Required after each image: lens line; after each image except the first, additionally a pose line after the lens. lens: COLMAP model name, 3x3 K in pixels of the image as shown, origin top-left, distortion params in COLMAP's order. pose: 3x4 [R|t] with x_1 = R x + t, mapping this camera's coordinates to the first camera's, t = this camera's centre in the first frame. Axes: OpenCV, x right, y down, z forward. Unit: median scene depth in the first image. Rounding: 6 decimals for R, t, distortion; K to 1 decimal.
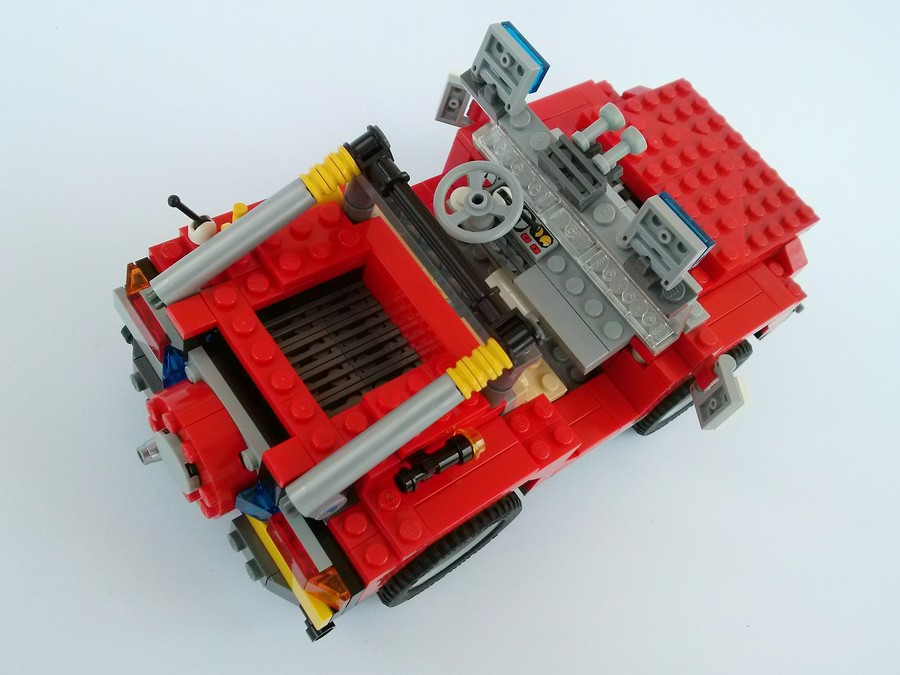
lens RADIAL K [[861.1, 0, 459.0], [0, 861.1, 347.2], [0, 0, 1]] dist [0.049749, -0.000762]
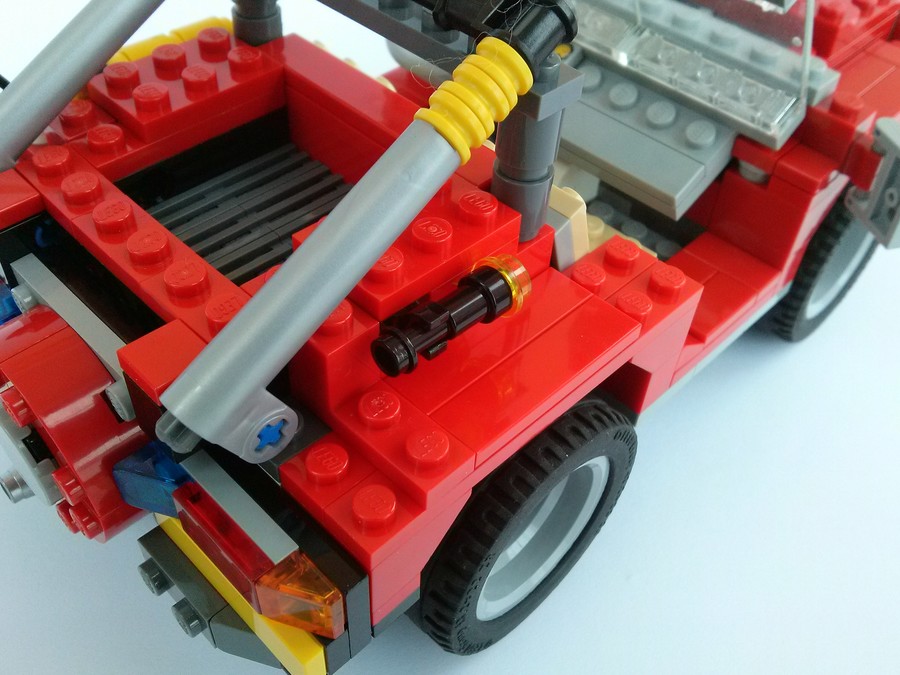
lens RADIAL K [[894.9, 0, 451.1], [0, 894.9, 340.6], [0, 0, 1]] dist [0.101753, -0.317769]
pose [[0.967934, -0.244182, -0.058982, 0.005689], [0.229383, 0.954861, -0.188742, 0.239090], [0.102407, 0.169161, 0.980254, 0.422627]]
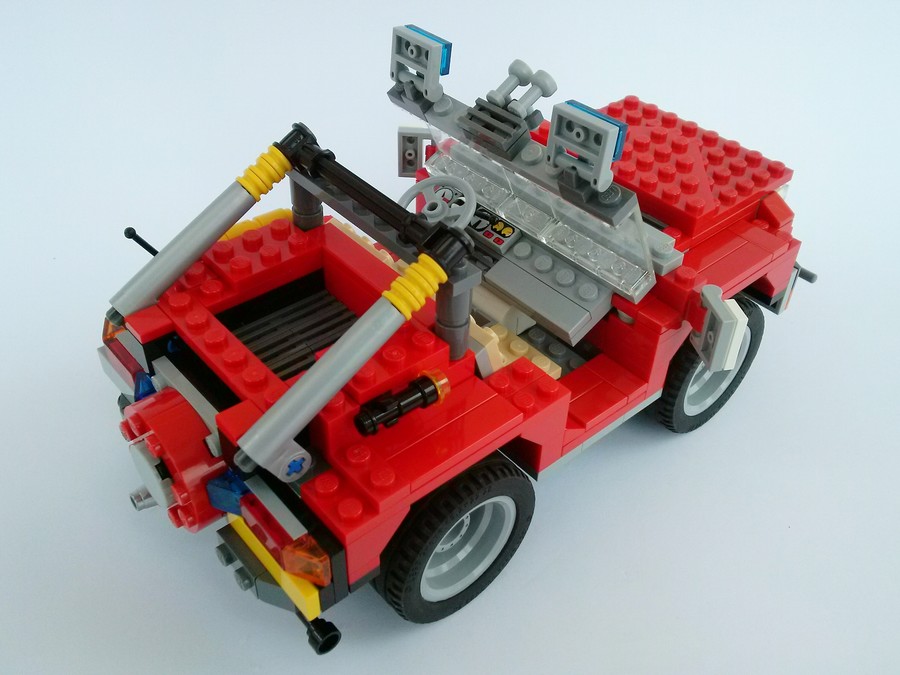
lens RADIAL K [[871.1, 0, 446.6], [0, 871.1, 344.6], [0, 0, 1]] dist [0.046816, -0.019651]
pose [[0.970944, -0.214906, -0.105272, 0.132460], [0.176797, 0.940659, -0.289659, 0.338088], [0.161275, 0.262631, 0.951323, 0.070016]]
